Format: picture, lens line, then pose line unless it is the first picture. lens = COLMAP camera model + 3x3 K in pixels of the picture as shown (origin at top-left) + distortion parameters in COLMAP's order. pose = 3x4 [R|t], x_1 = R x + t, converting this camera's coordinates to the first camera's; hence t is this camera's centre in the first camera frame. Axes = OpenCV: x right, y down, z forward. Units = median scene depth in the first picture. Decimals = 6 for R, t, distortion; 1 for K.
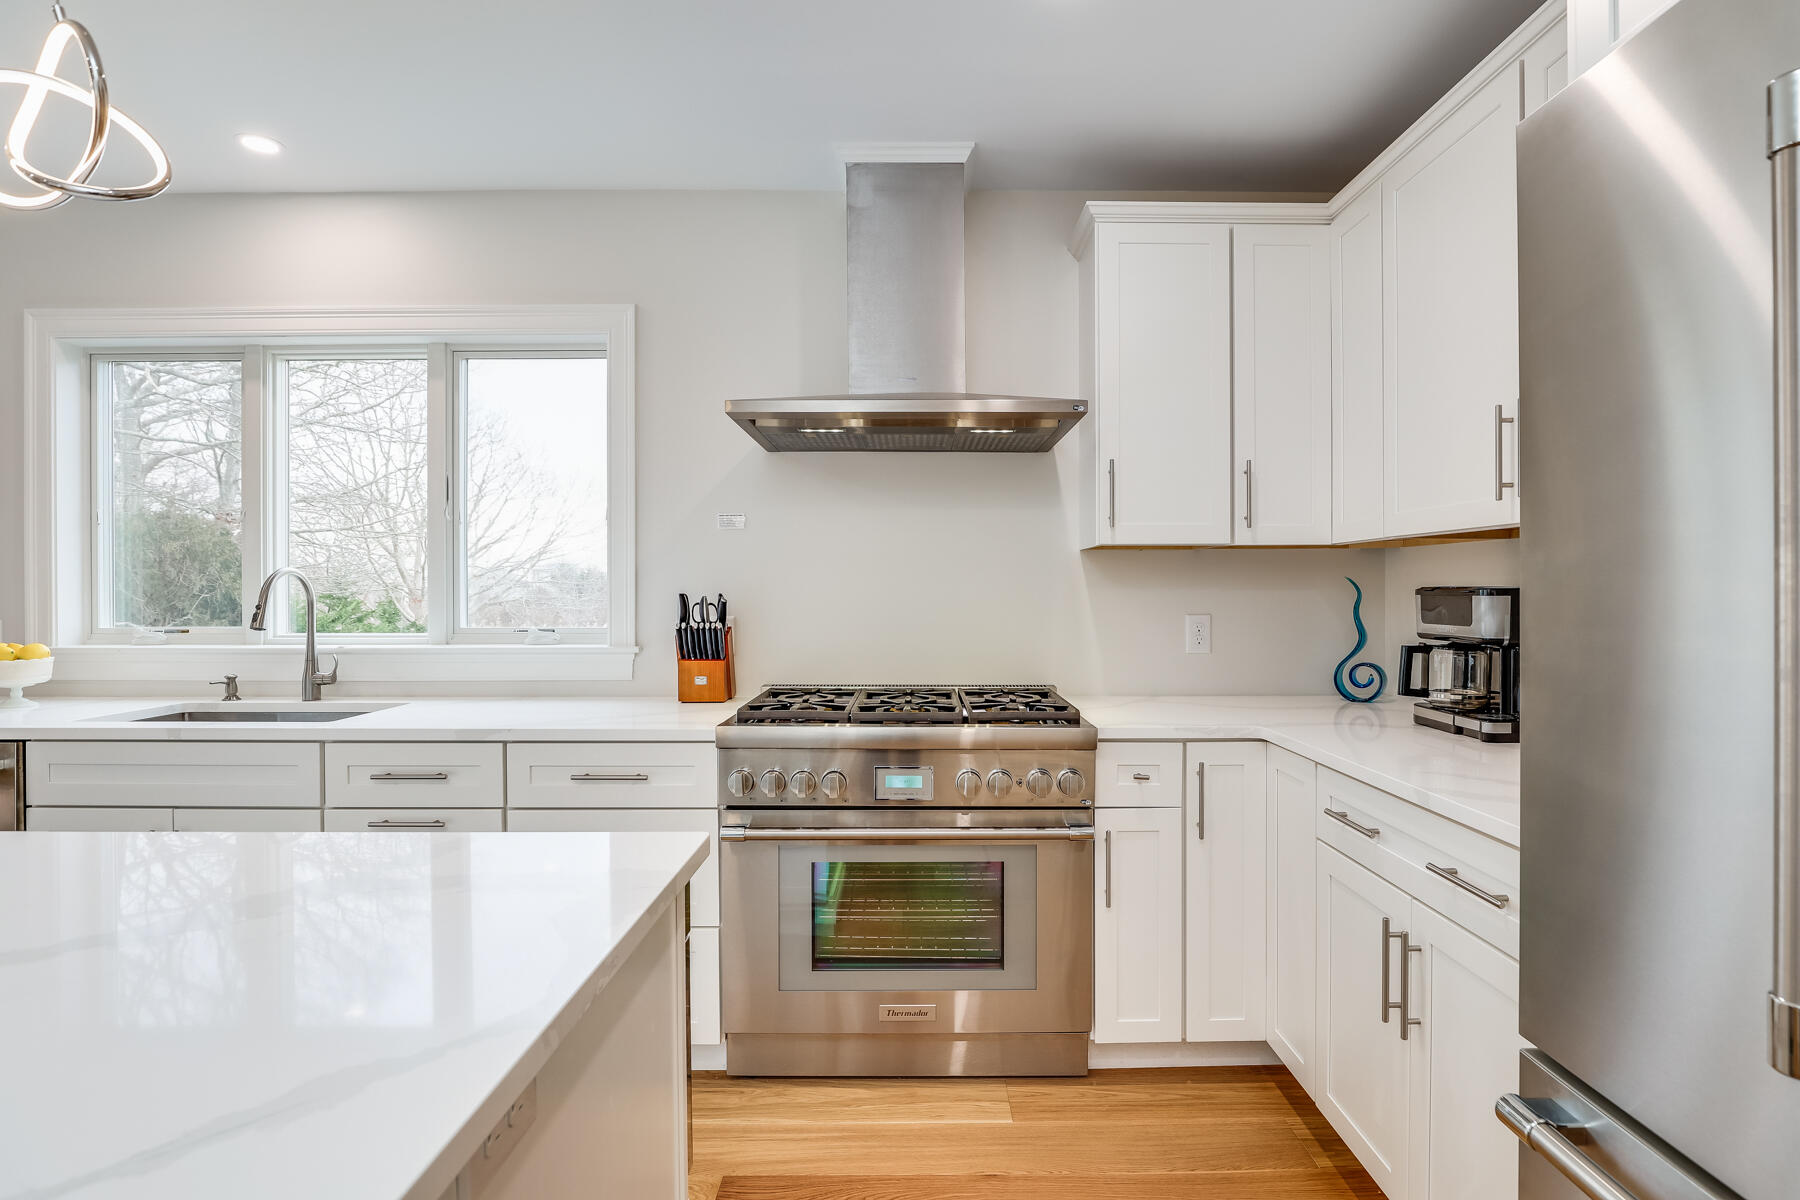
lens RADIAL K [[915.6, 0, 923.9], [0, 915.6, 595.1], [0, 0, 1]] dist [-0.021871, 0.000747]
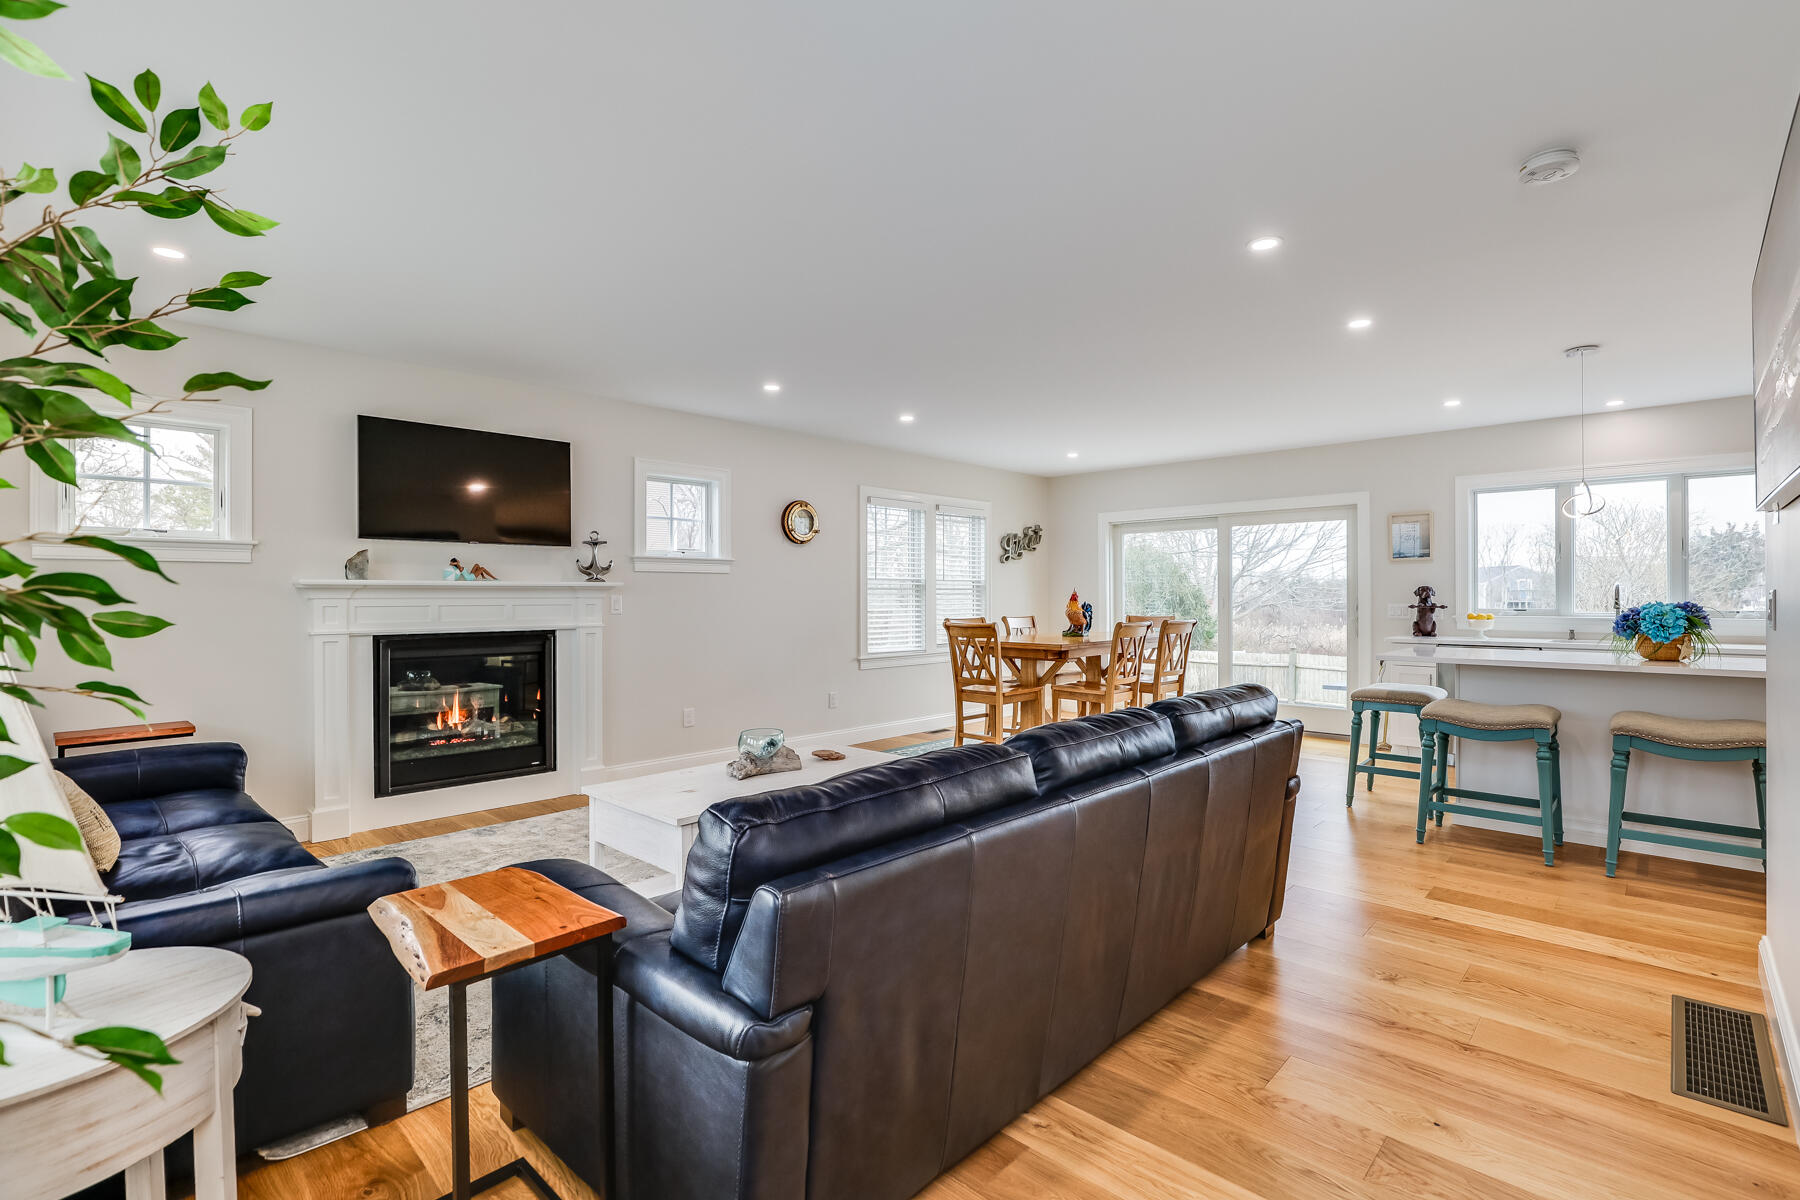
lens RADIAL K [[822.3, 0, 920.0], [0, 822.3, 596.2], [0, 0, 1]] dist [-0.013658, 0.000246]
pose [[0.717601, 0.000668, -0.696454, -0.535066], [-0.002634, 0.999995, -0.001755, 0.014370], [0.696449, 0.003094, 0.717600, -1.708088]]
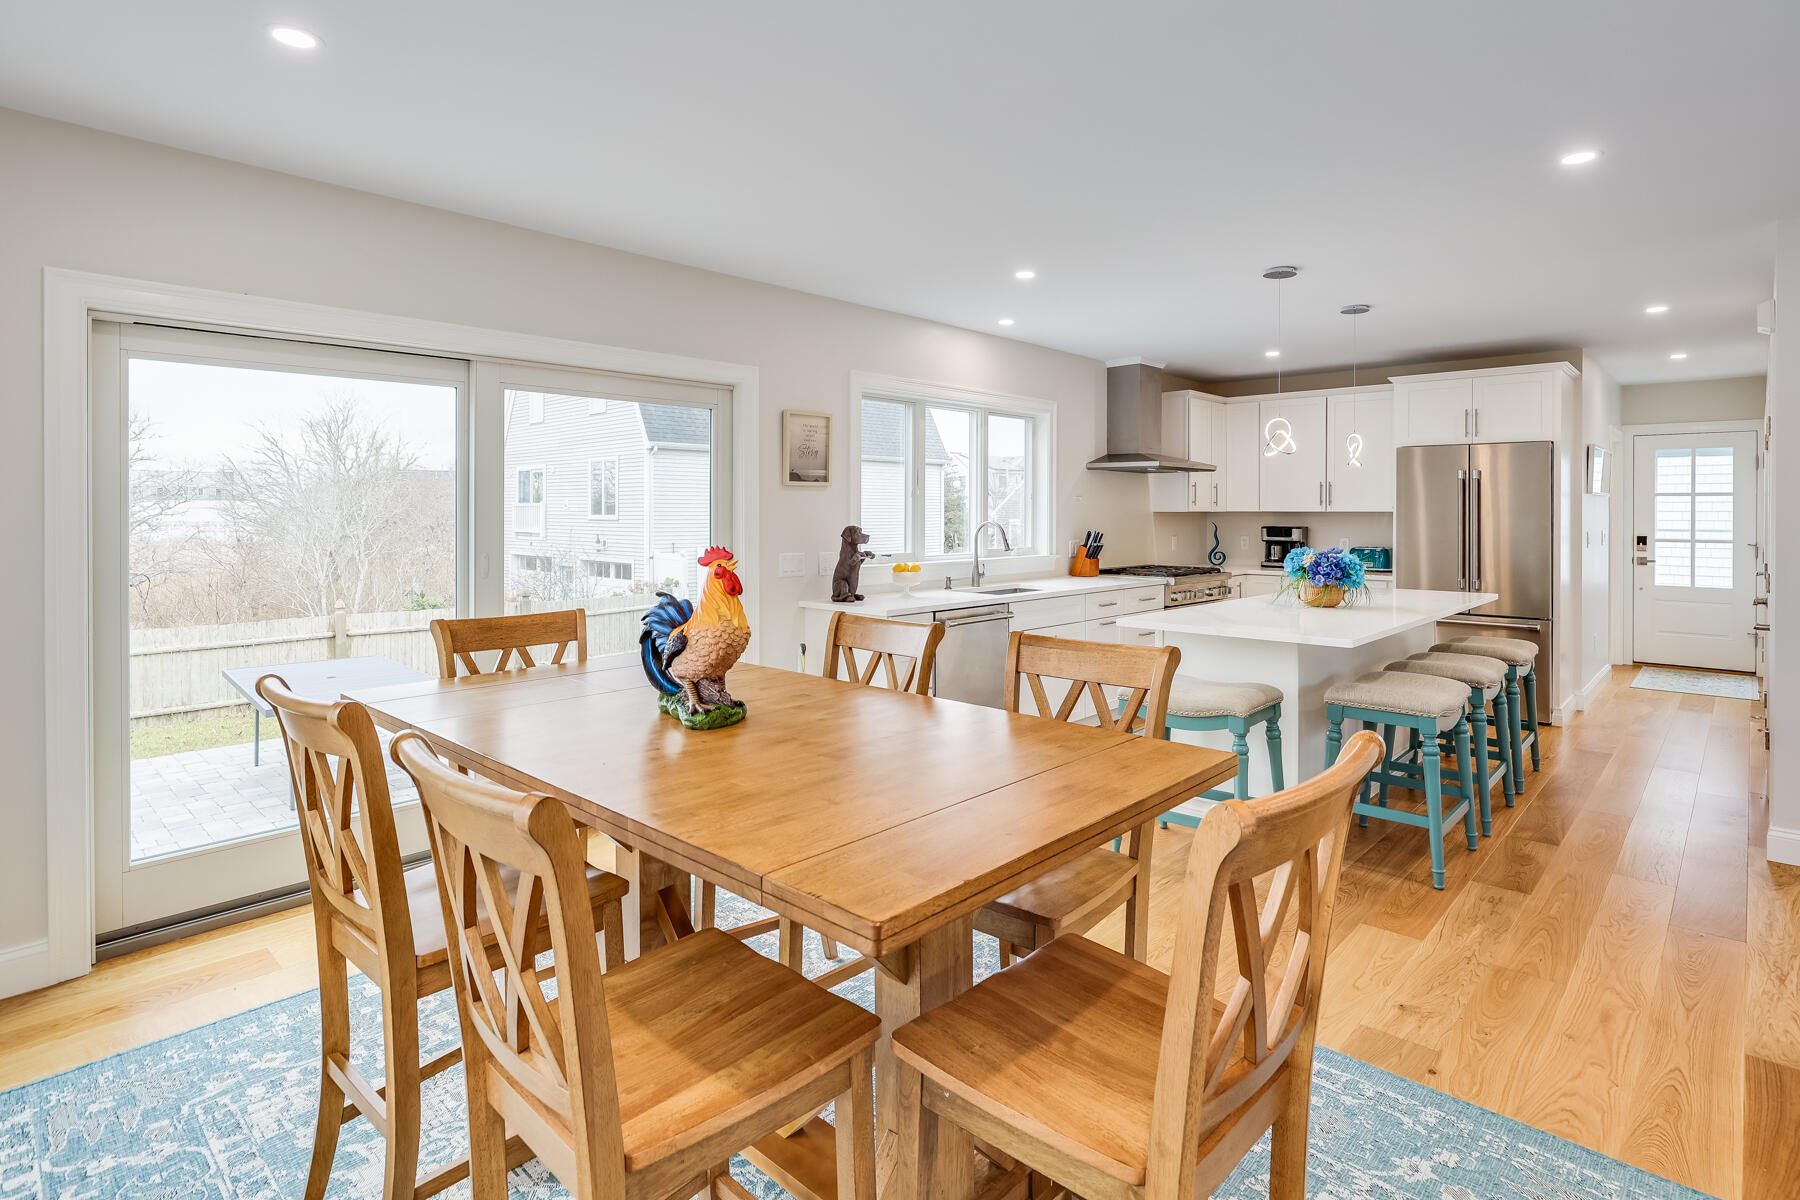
lens RADIAL K [[937.0, 0, 910.0], [0, 937.0, 521.4], [0, 0, 1]] dist [-0.004493, -0.001006]
pose [[0.682653, -0.006549, 0.730713, -2.373243], [0.002781, 0.999976, 0.006365, -0.043732], [-0.730737, -0.002313, 0.682655, -0.321820]]
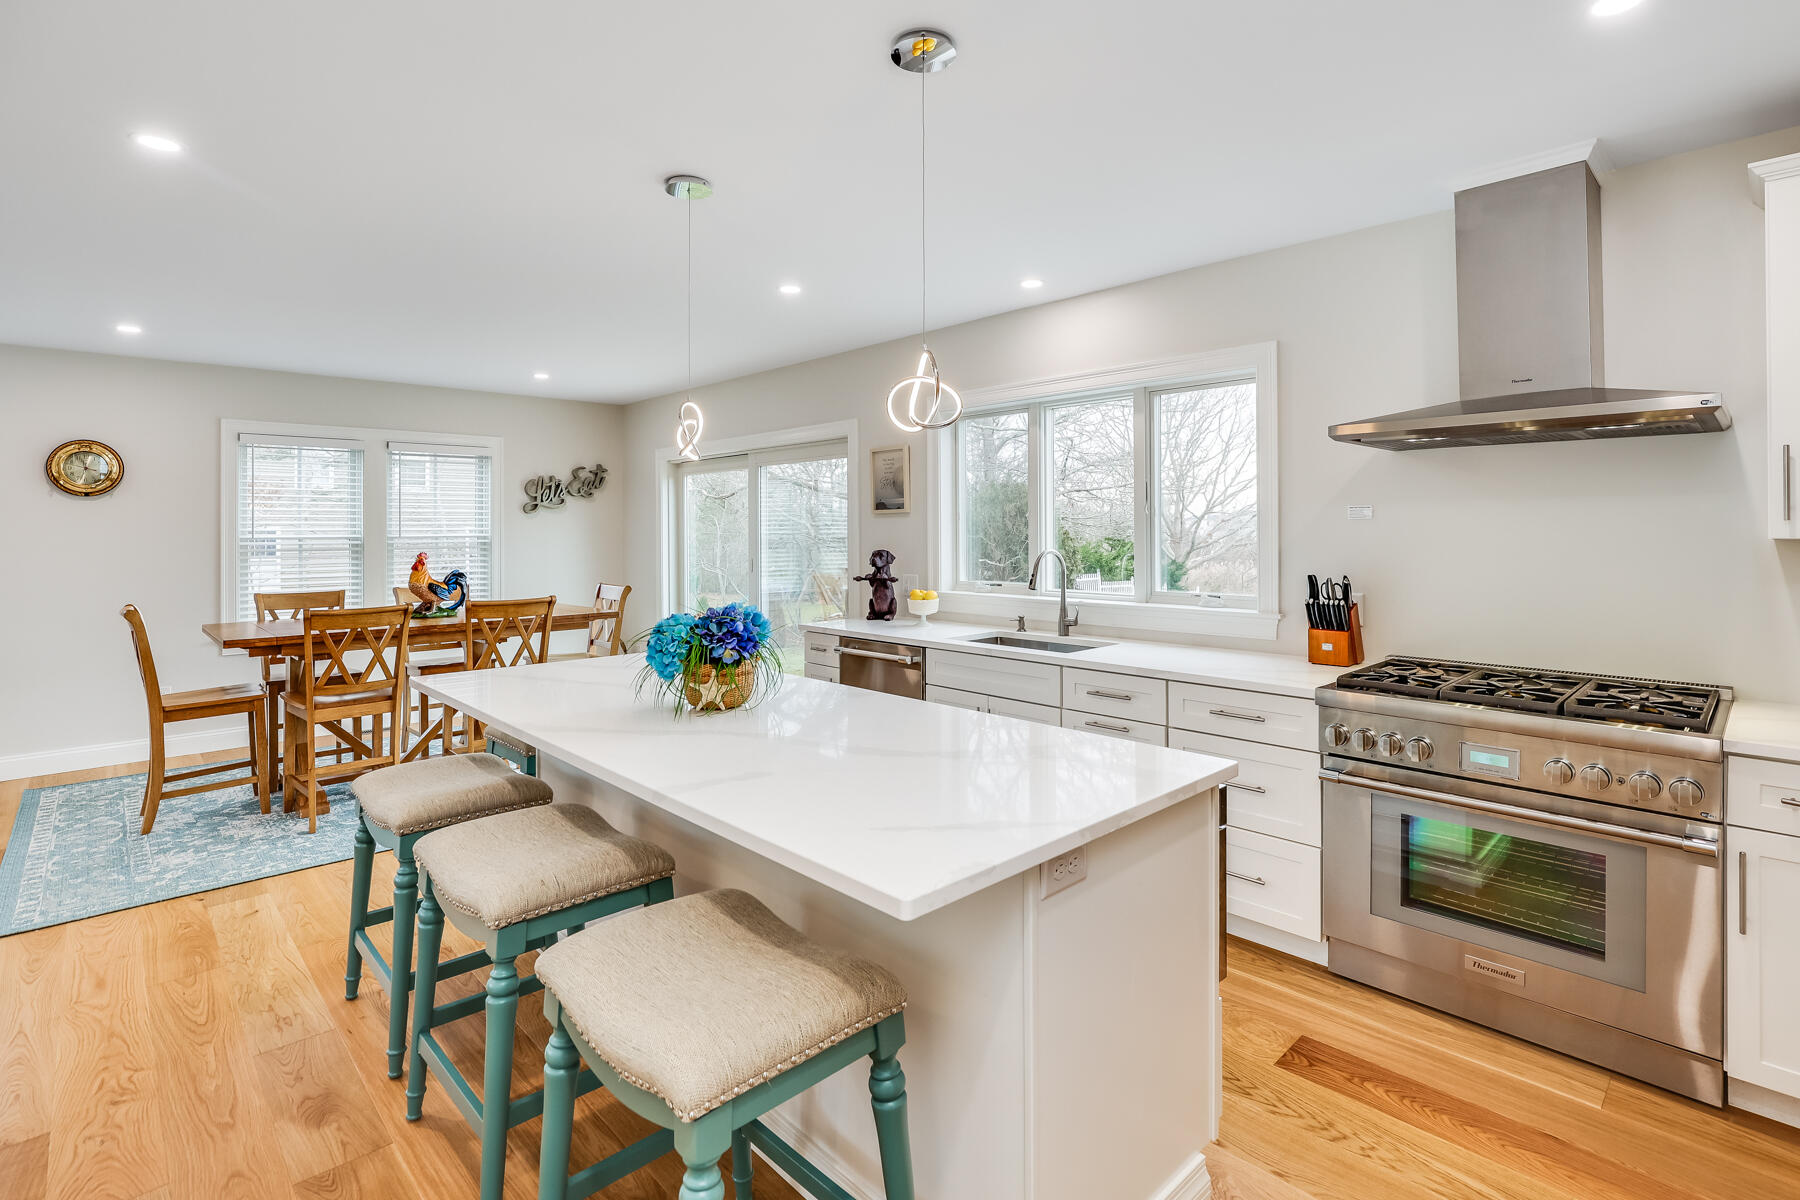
lens RADIAL K [[854.8, 0, 914.3], [0, 854.8, 530.8], [0, 0, 1]] dist [-0.016664, 0.000976]
pose [[0.687724, -0.002322, -0.725969, 0.200922], [-0.000482, 0.999993, -0.003654, -0.056534], [0.725972, 0.002863, 0.687718, -0.175170]]
